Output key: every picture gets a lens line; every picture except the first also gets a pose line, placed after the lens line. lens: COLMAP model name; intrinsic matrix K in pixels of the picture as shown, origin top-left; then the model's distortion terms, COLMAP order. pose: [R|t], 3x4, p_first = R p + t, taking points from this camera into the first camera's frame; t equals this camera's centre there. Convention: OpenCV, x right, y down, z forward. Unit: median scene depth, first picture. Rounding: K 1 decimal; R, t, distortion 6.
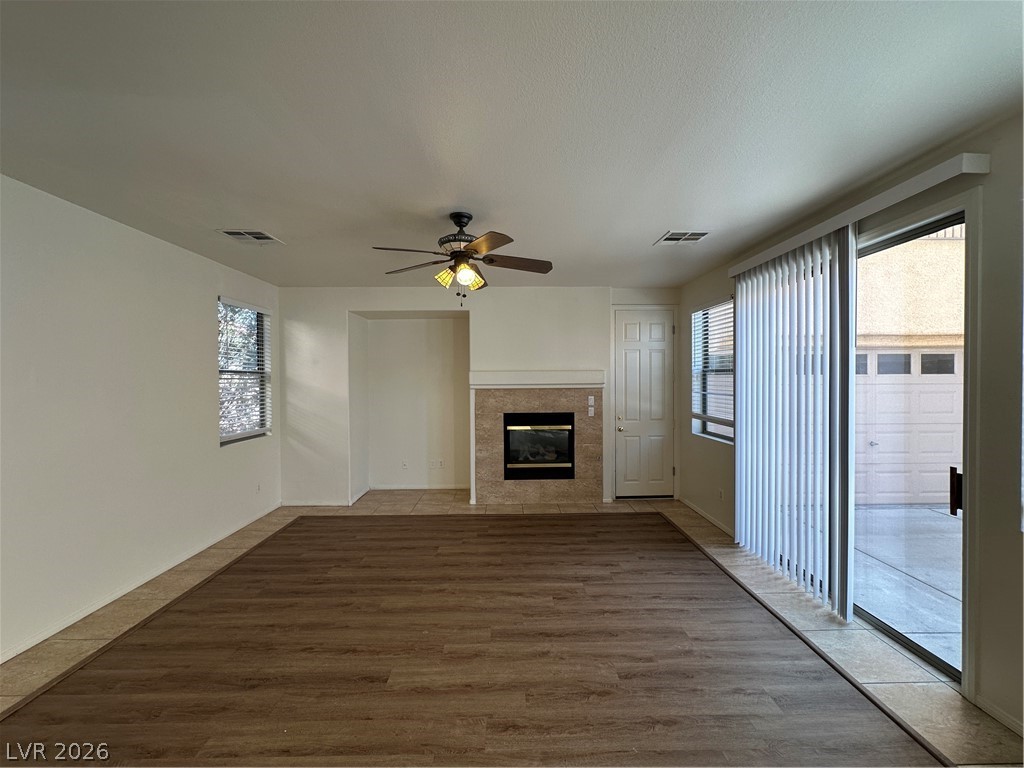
lens RADIAL K [[410.0, 0, 511.1], [0, 410.0, 379.5], [0, 0, 1]] dist [-0.001275, 0.000310]
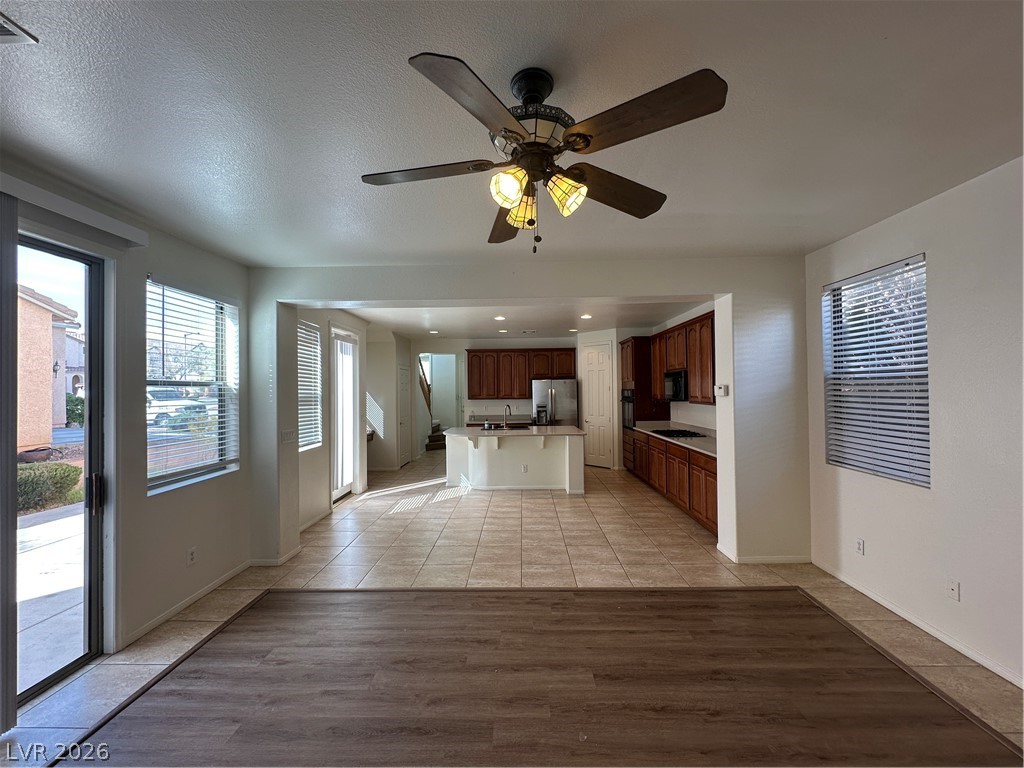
lens RADIAL K [[410.0, 0, 515.7], [0, 410.0, 383.0], [0, 0, 1]] dist [-0.001275, 0.000310]
pose [[-0.999429, 0.017252, 0.029061, -0.057030], [0.016814, 0.999743, -0.015227, -0.001755], [-0.029316, -0.014729, -0.999462, 0.810621]]
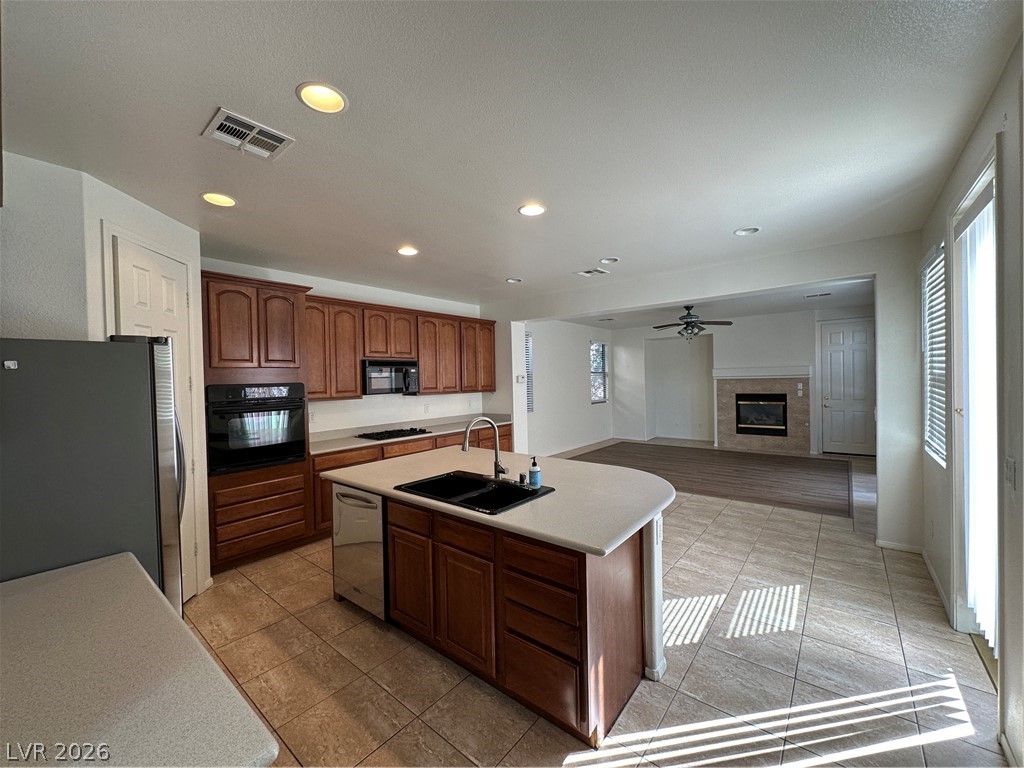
lens RADIAL K [[410.0, 0, 513.8], [0, 410.0, 381.1], [0, 0, 1]] dist [-0.001275, 0.000310]
pose [[0.774680, -0.007253, -0.632312, 0.342239], [0.017902, 0.999785, 0.010464, -0.002478], [0.632100, -0.019426, 0.774643, -0.871987]]
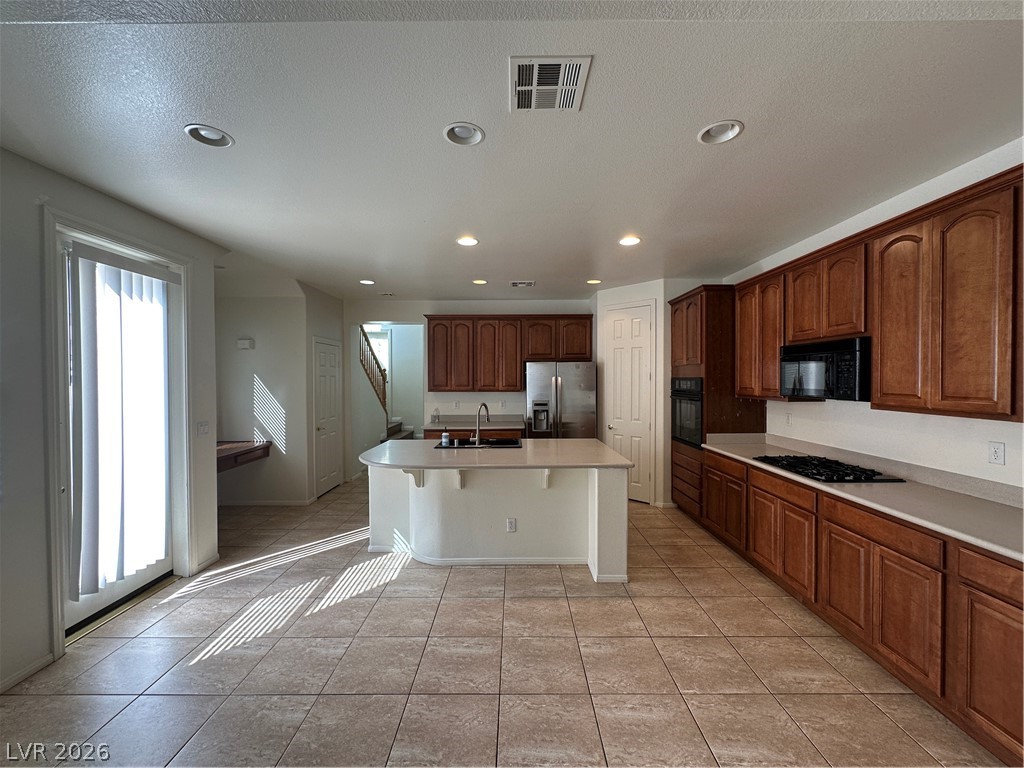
lens RADIAL K [[410.0, 0, 510.4], [0, 410.0, 383.6], [0, 0, 1]] dist [-0.001275, 0.000310]
pose [[-0.999707, 0.007574, 0.022984, -0.058894], [0.007911, 0.999862, 0.014607, 0.001584], [-0.022870, 0.014784, -0.999629, 0.228587]]
